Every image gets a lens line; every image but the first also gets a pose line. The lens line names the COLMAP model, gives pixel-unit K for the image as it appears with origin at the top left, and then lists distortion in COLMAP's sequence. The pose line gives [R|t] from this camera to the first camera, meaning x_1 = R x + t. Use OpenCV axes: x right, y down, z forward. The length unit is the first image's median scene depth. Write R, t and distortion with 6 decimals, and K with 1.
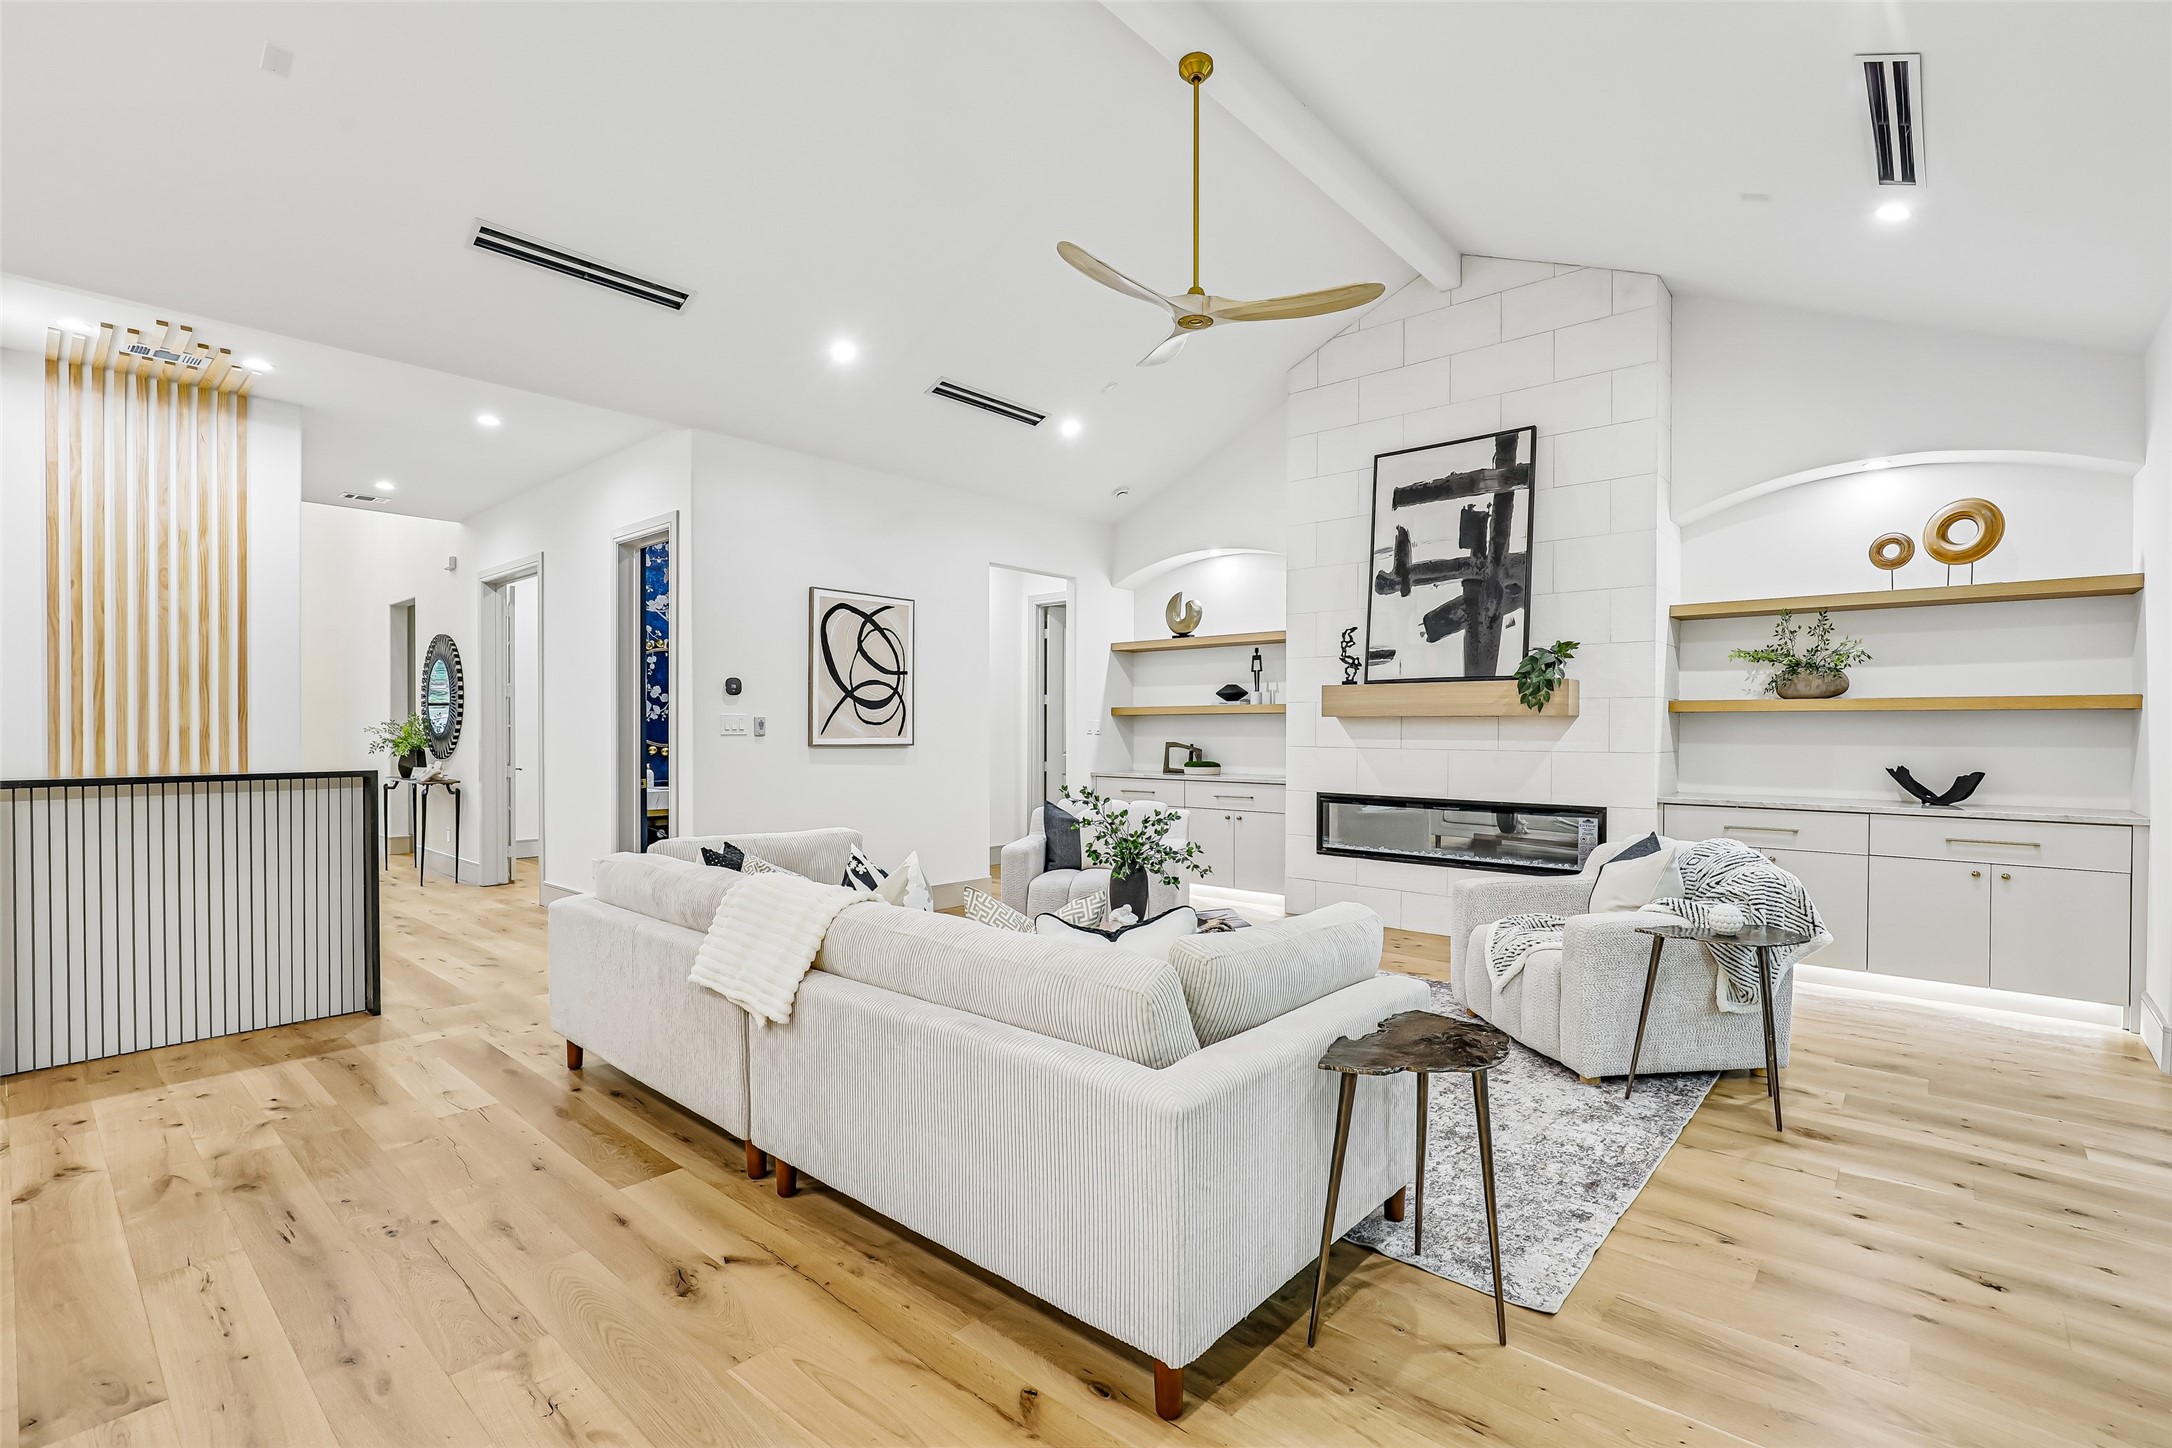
lens RADIAL K [[993.1, 0, 1096.6], [0, 993.1, 737.8], [0, 0, 1]] dist [-0.009121, 0.002140]
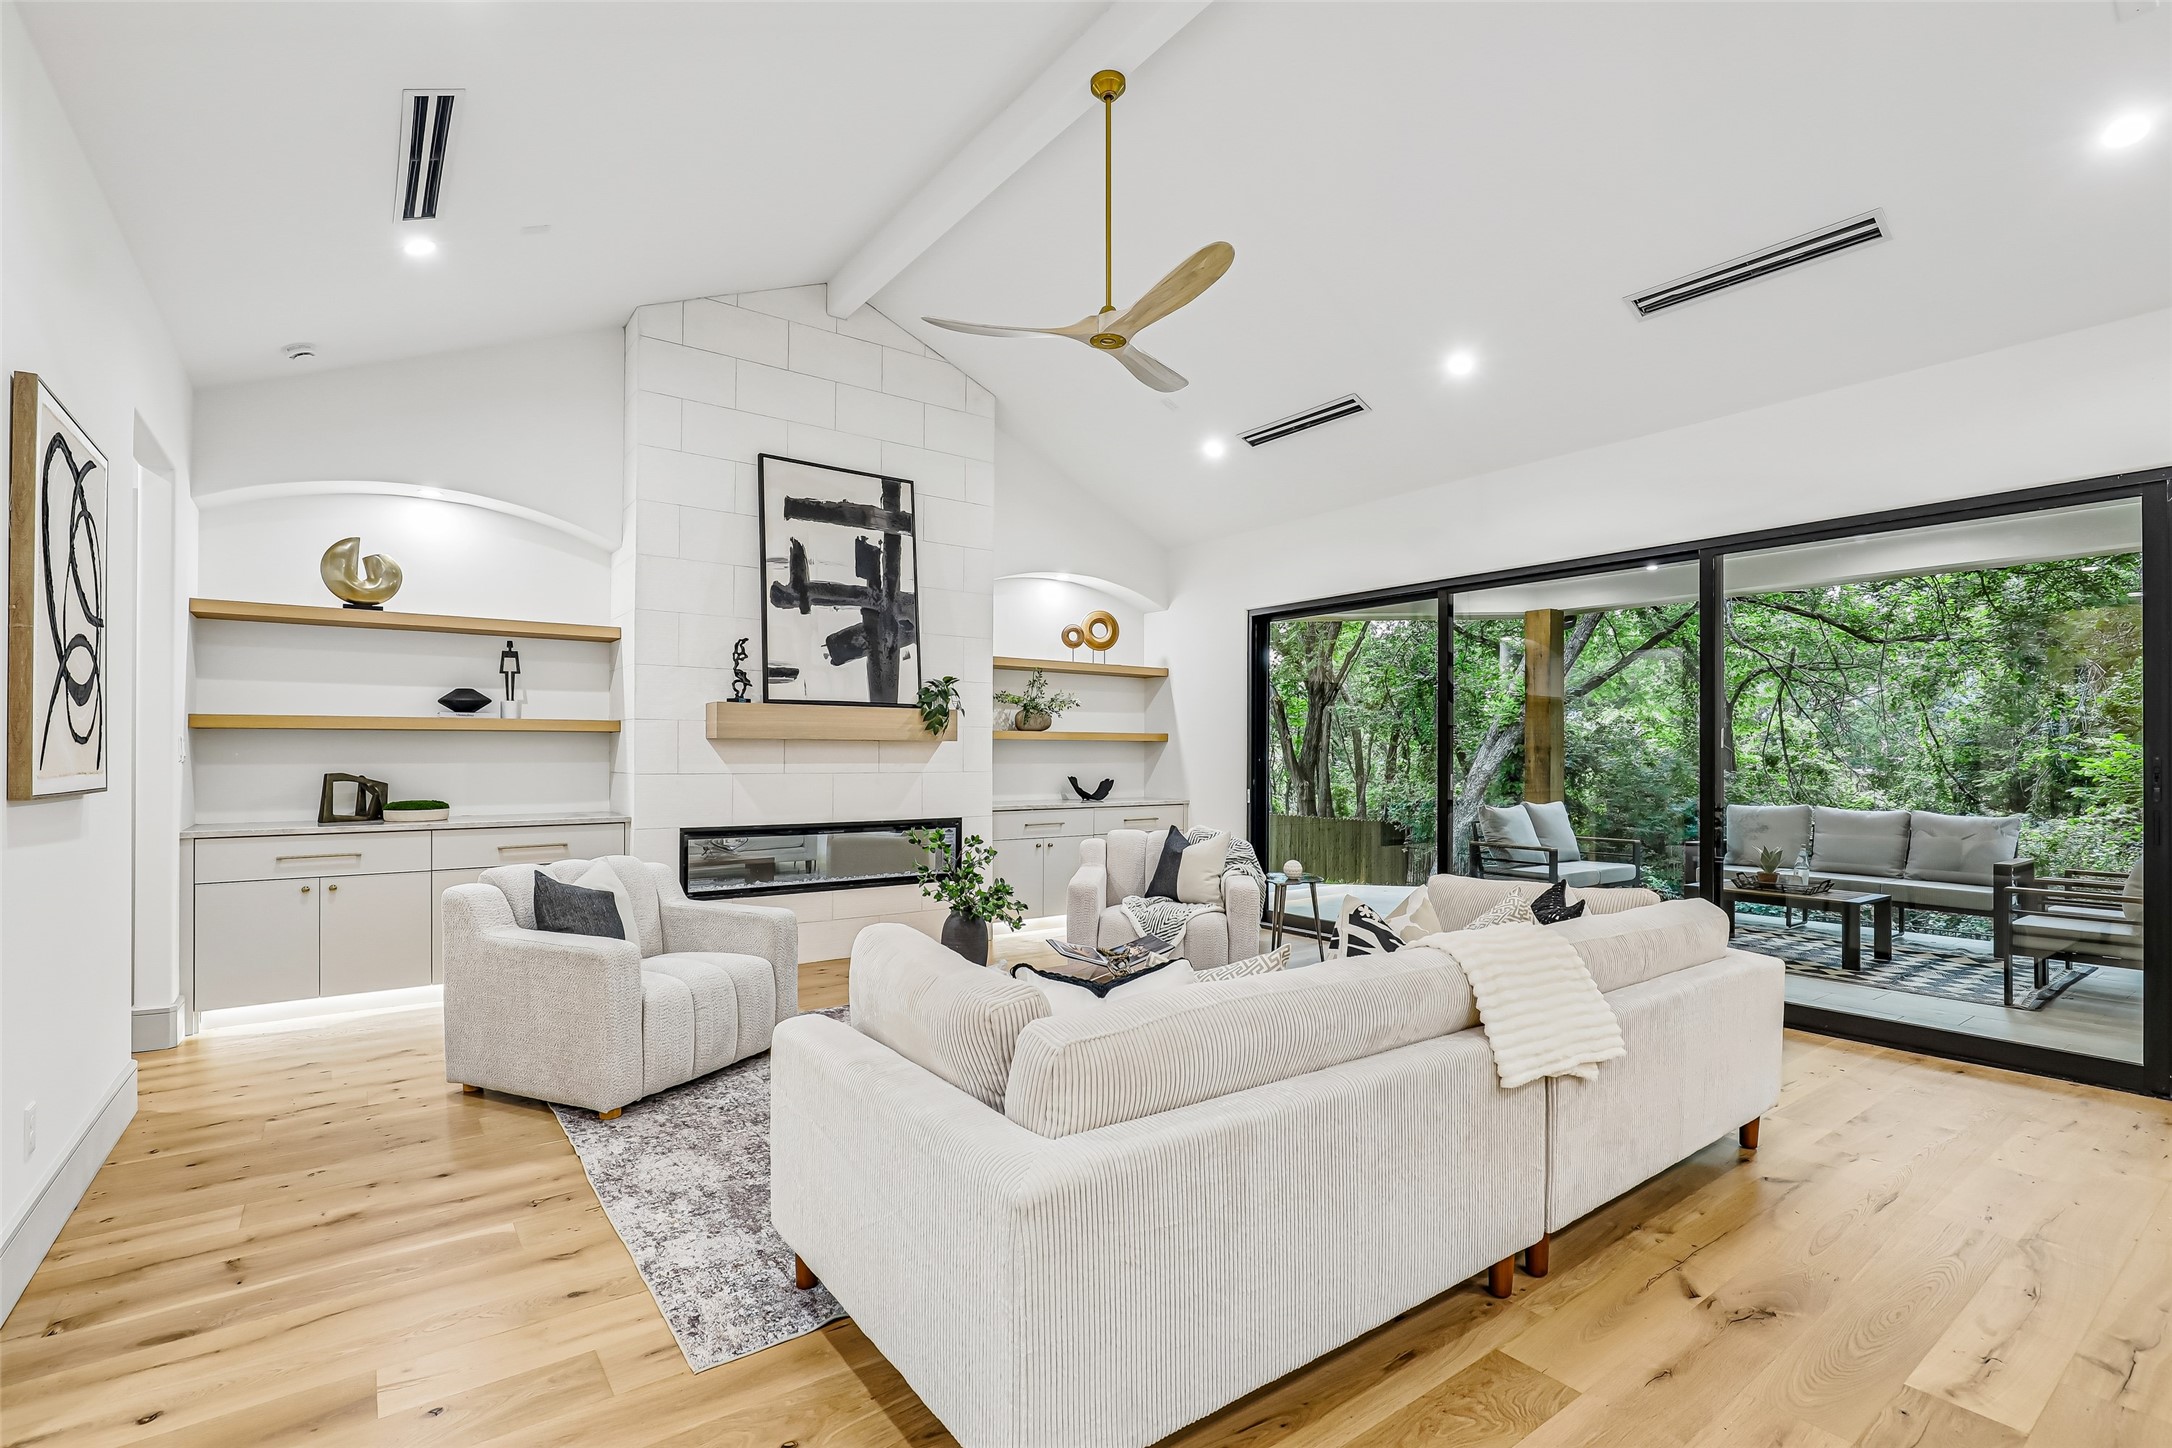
lens RADIAL K [[993.1, 0, 1105.8], [0, 993.1, 730.8], [0, 0, 1]] dist [-0.009121, 0.002140]
pose [[0.196960, 0.018145, 0.980244, -0.587245], [0.005229, 0.999795, -0.019558, -0.010277], [-0.980398, 0.008978, 0.196825, 0.548536]]
